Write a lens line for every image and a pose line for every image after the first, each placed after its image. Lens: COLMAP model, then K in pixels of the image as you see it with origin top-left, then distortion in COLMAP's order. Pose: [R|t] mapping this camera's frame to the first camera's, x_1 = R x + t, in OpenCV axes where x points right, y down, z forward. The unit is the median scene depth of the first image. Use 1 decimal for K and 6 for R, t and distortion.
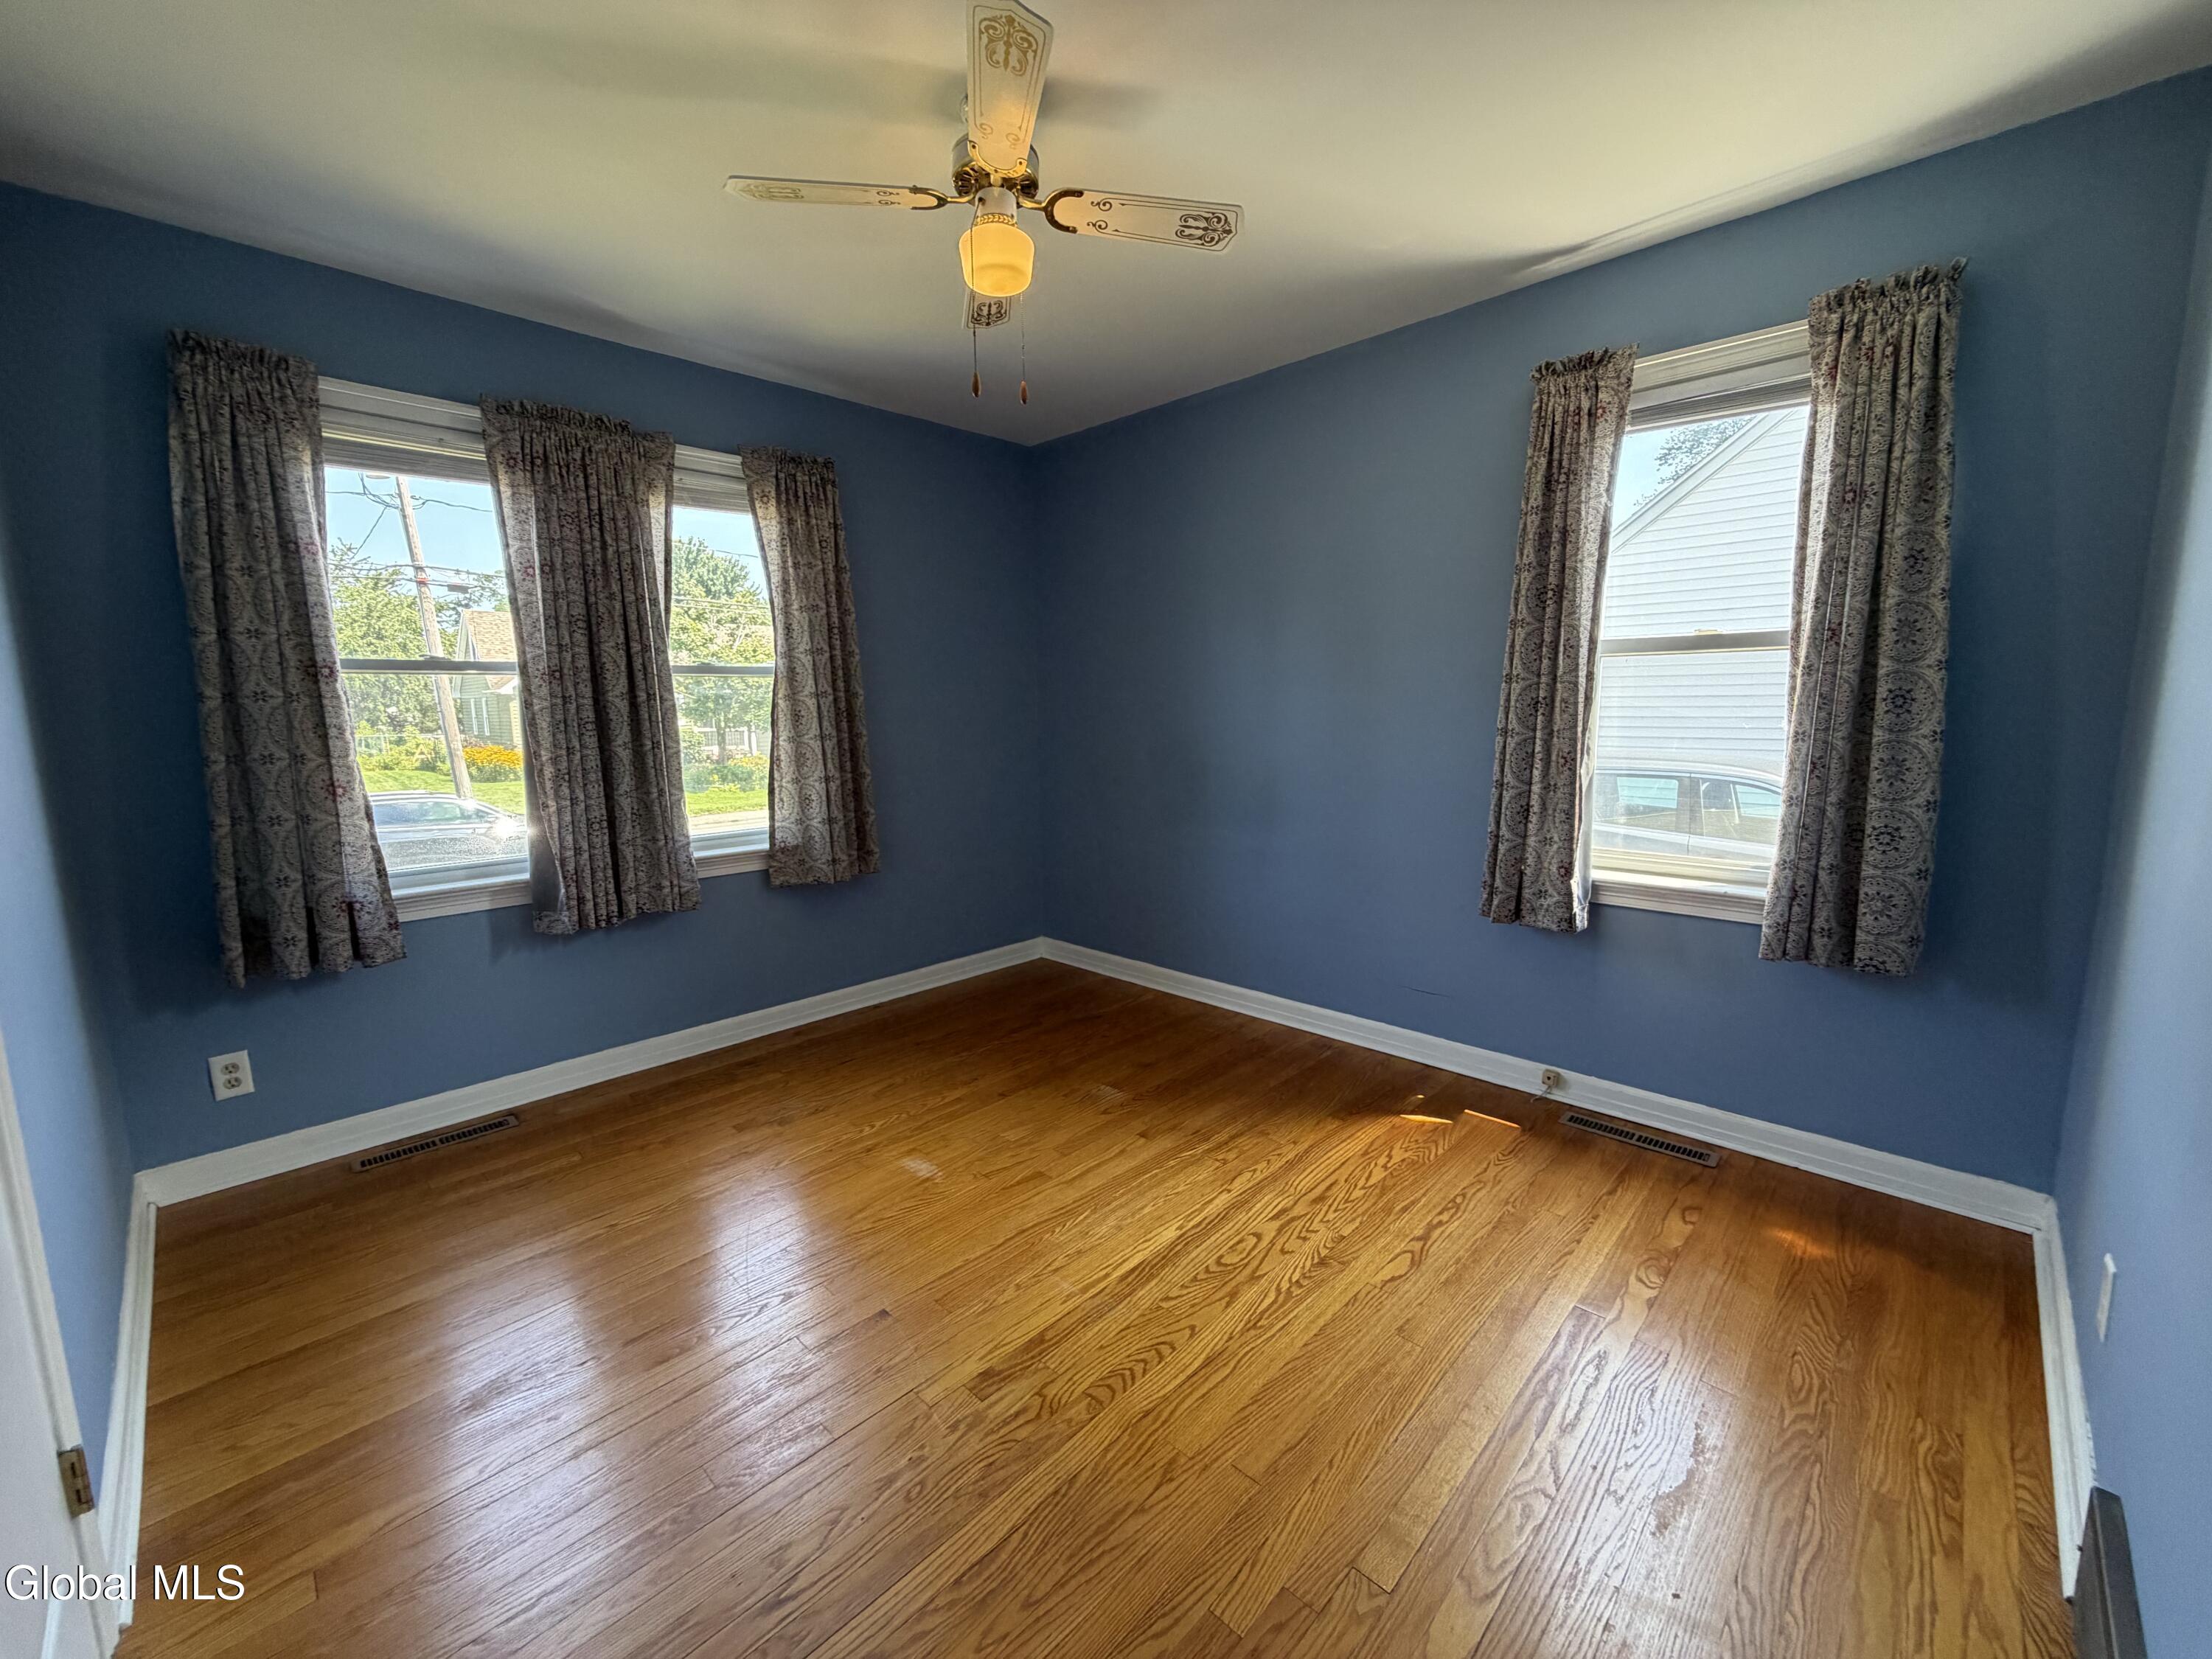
lens RADIAL K [[881.0, 0, 1100.0], [0, 881.0, 829.5], [0, 0, 1]] dist [-0.000331, 0.000046]
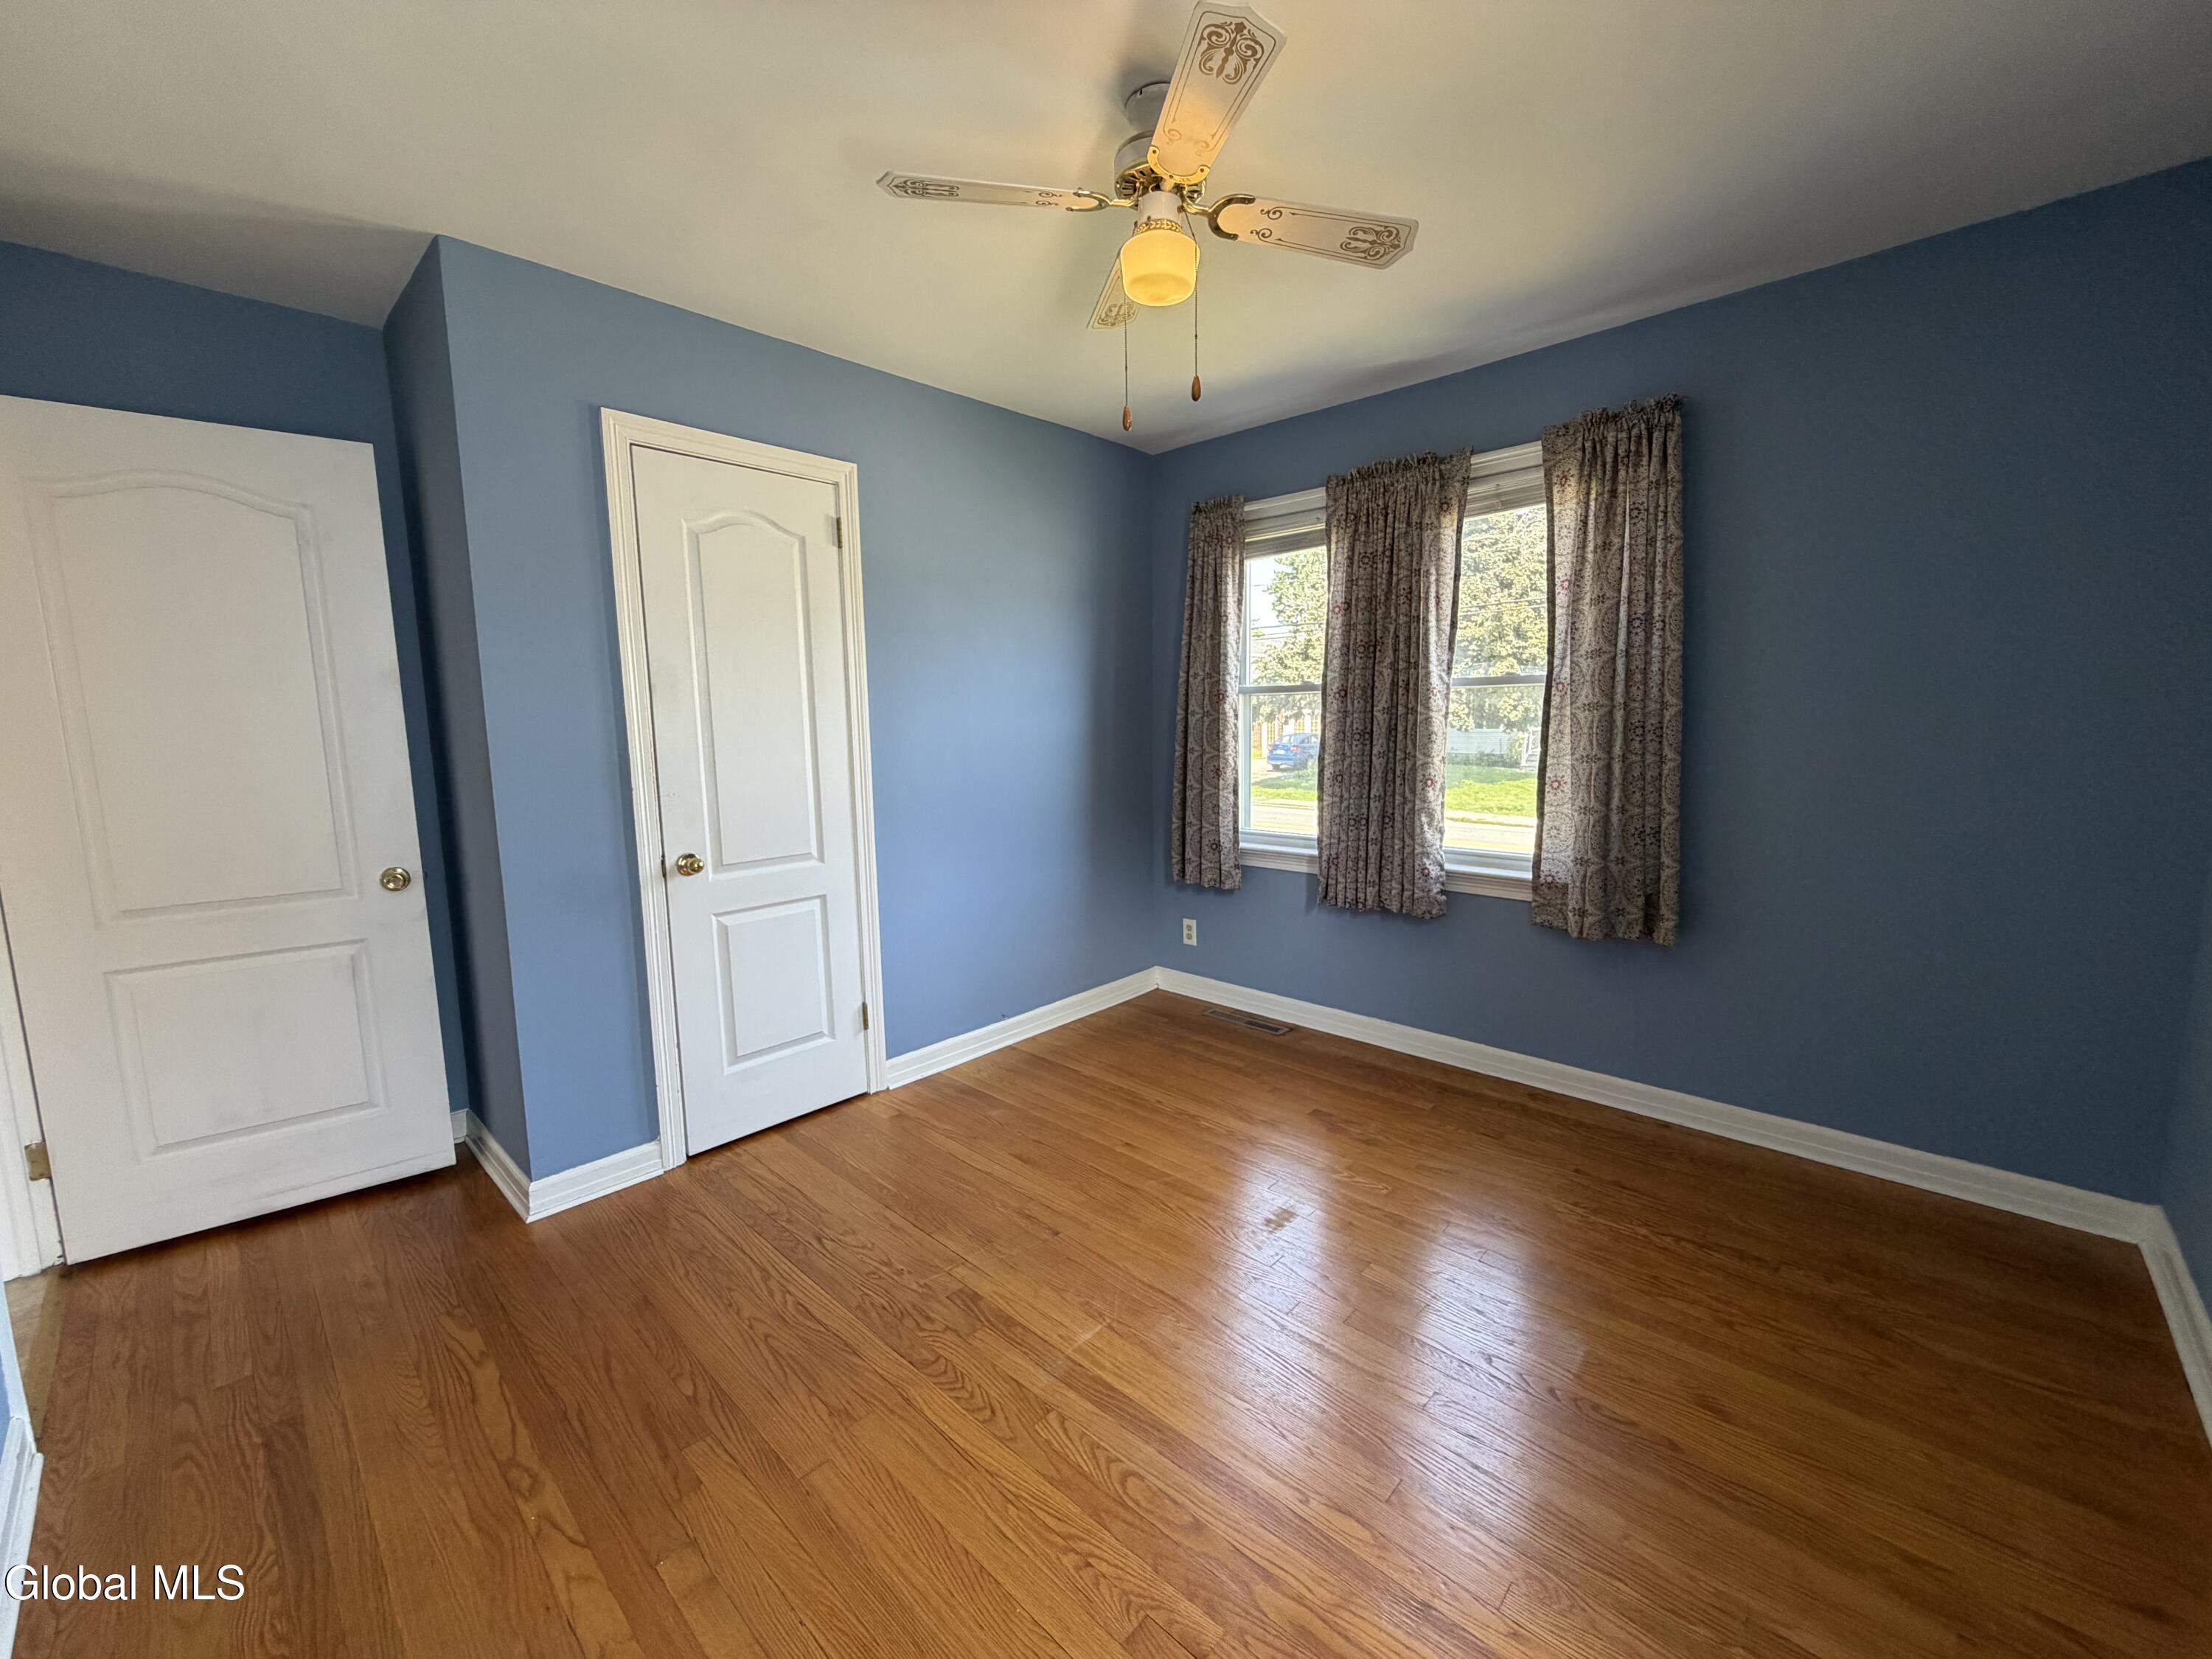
lens RADIAL K [[881.0, 0, 1095.7], [0, 881.0, 825.6], [0, 0, 1]] dist [-0.000331, 0.000046]
pose [[0.011090, 0.138158, -0.990348, 0.607114], [-0.124324, 0.982915, 0.135729, -0.120176], [0.992180, 0.121619, 0.028077, 0.658700]]
